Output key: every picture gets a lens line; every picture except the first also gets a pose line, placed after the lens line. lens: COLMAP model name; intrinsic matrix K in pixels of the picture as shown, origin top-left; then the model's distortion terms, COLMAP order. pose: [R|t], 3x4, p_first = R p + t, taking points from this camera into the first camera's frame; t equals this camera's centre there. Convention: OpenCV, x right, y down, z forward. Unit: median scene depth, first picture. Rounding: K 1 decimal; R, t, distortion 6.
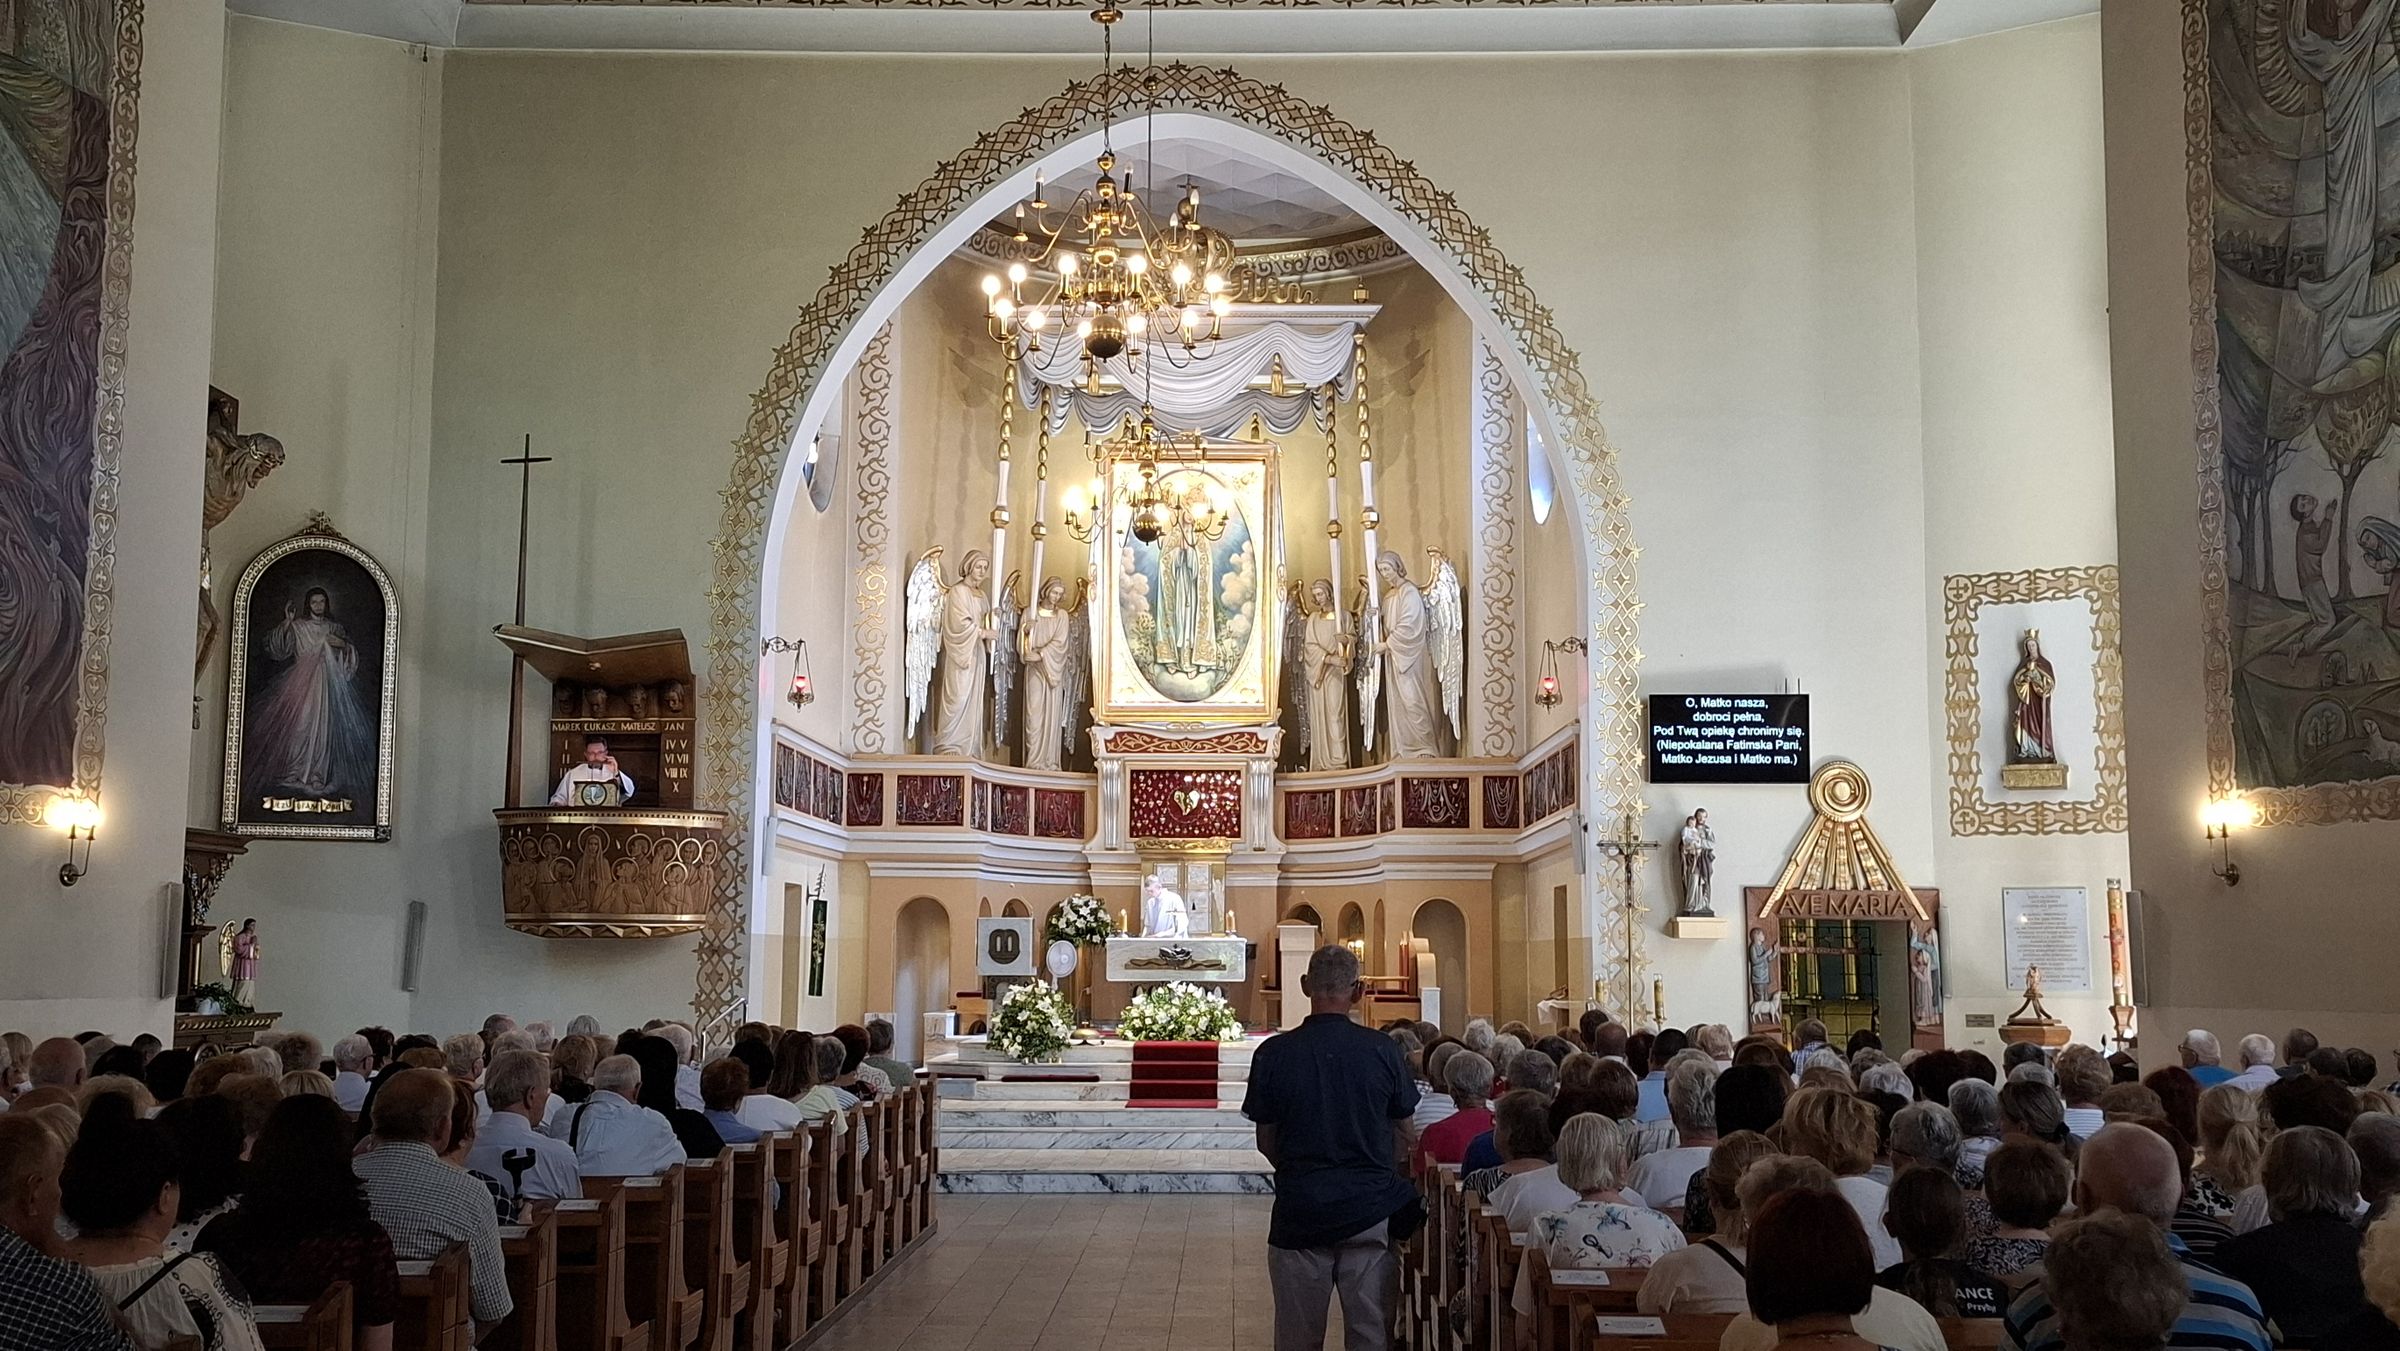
lens RADIAL K [[2067.2, 0, 1200.0], [0, 2067.2, 675.5], [0, 0, 1]] dist [0.000120, -0.000468]
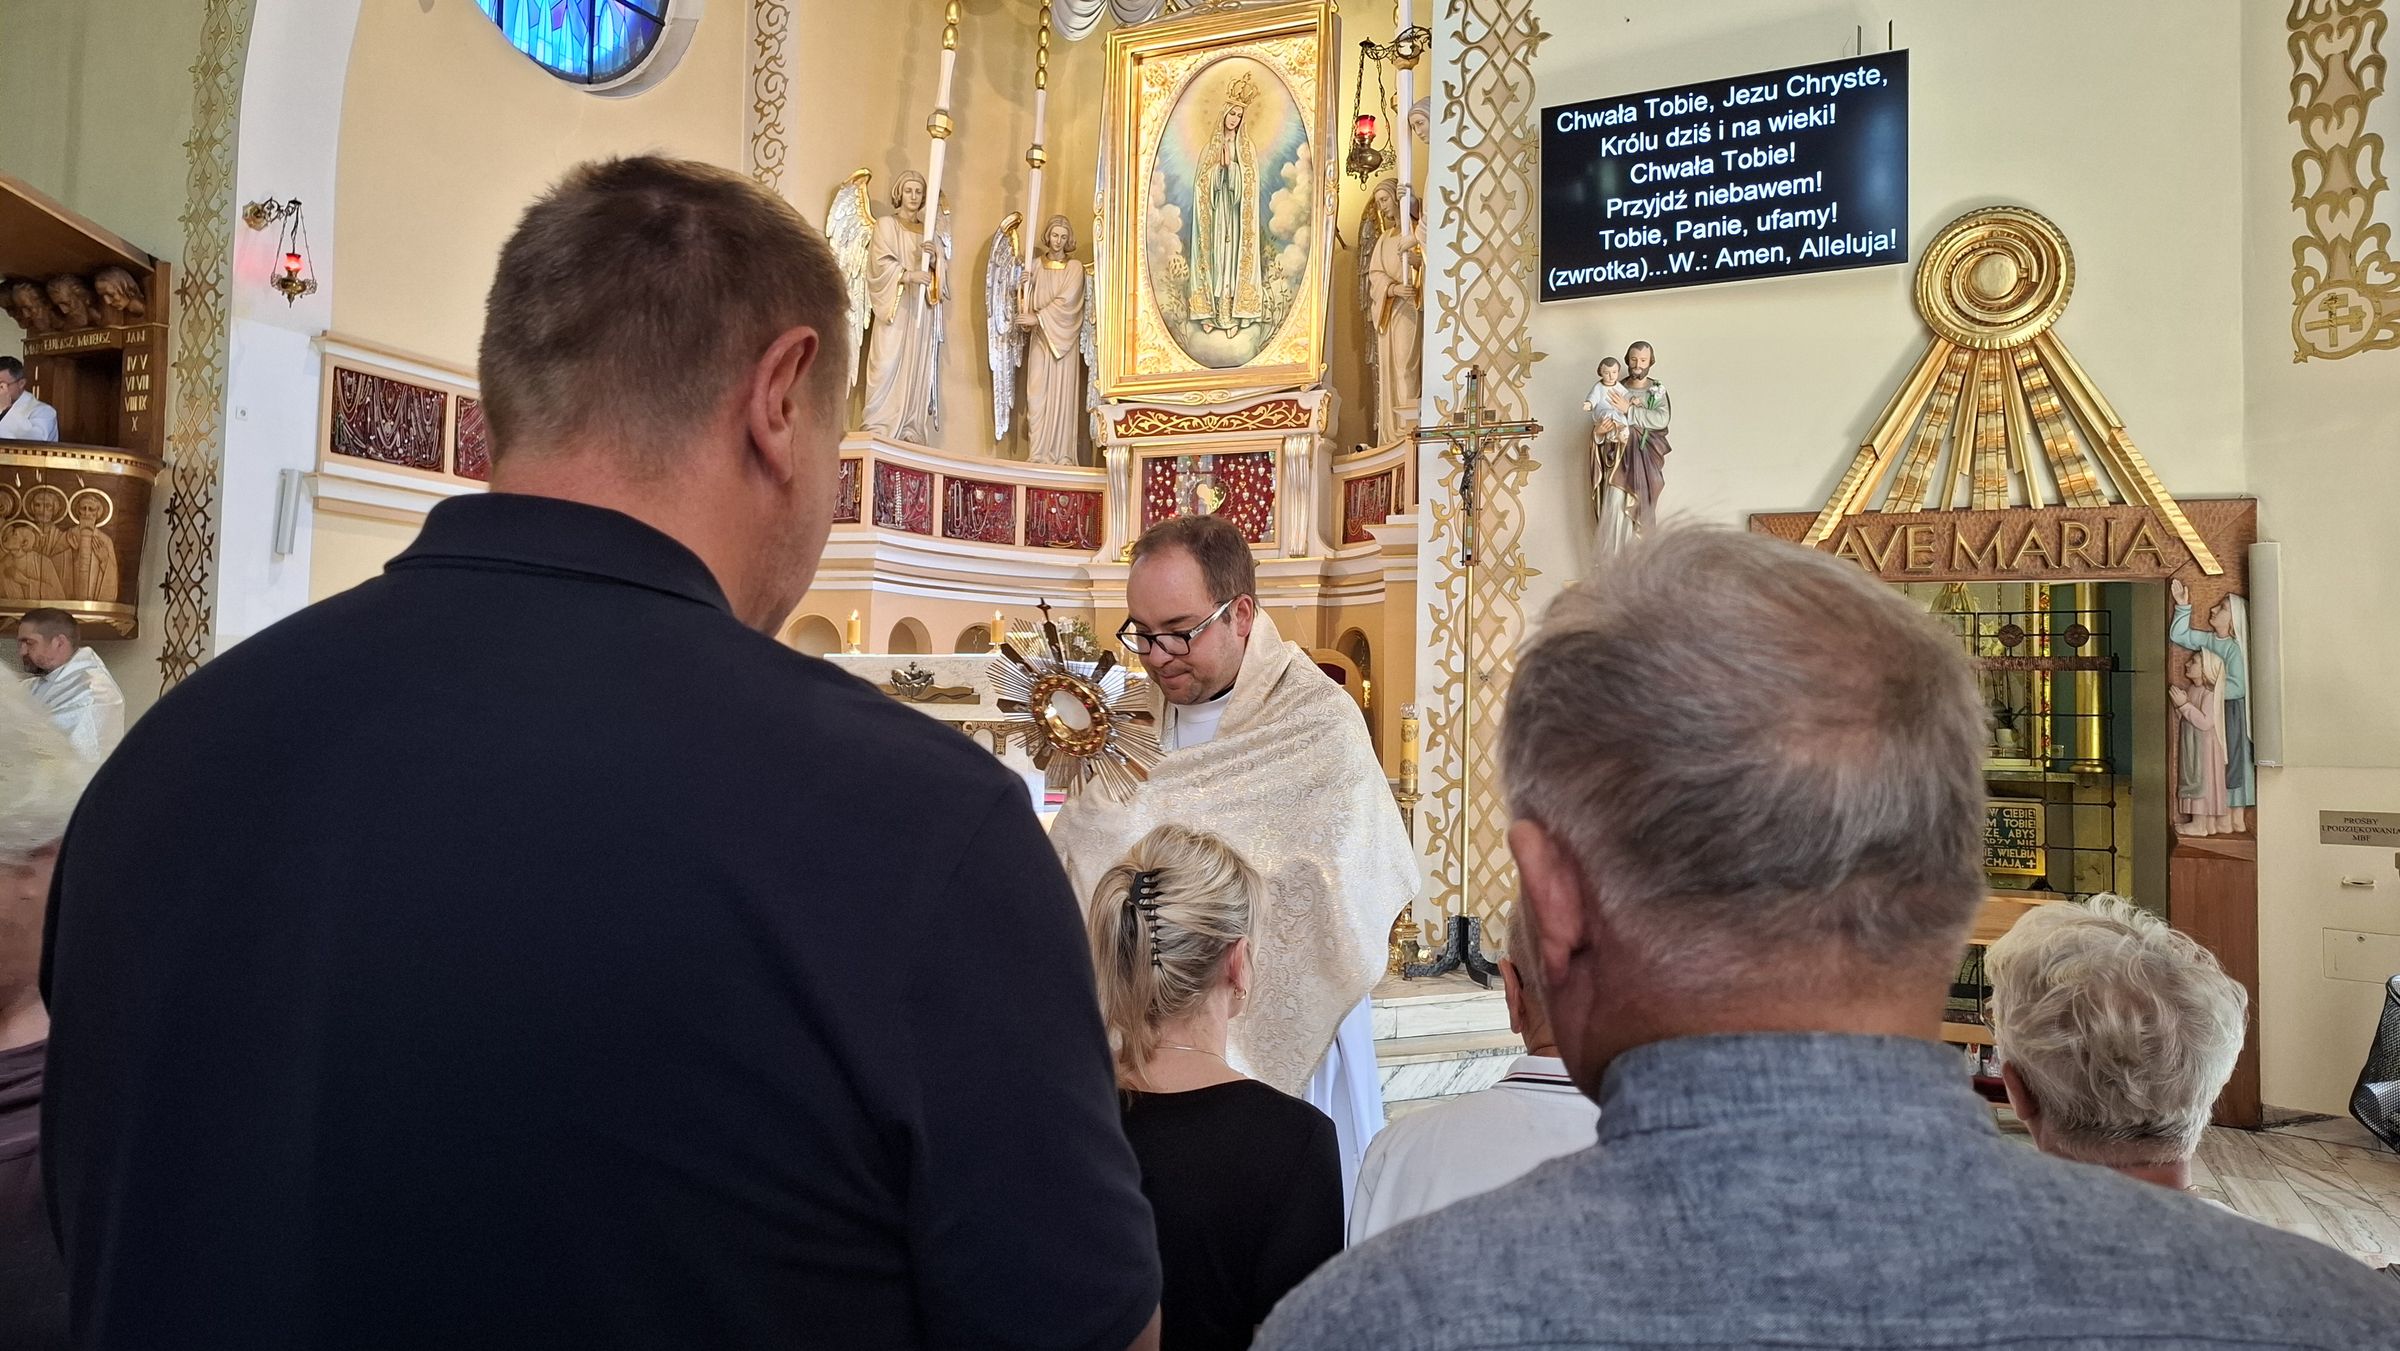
lens RADIAL K [[1600.8, 0, 1179.6], [0, 1600.8, 650.0], [0, 0, 1]] dist [0.097700, -0.126609]
pose [[0.932170, -0.002284, -0.362014, 0.195634], [0.032250, 0.996528, 0.076754, 0.071628], [0.360582, -0.083223, 0.929007, 0.445249]]
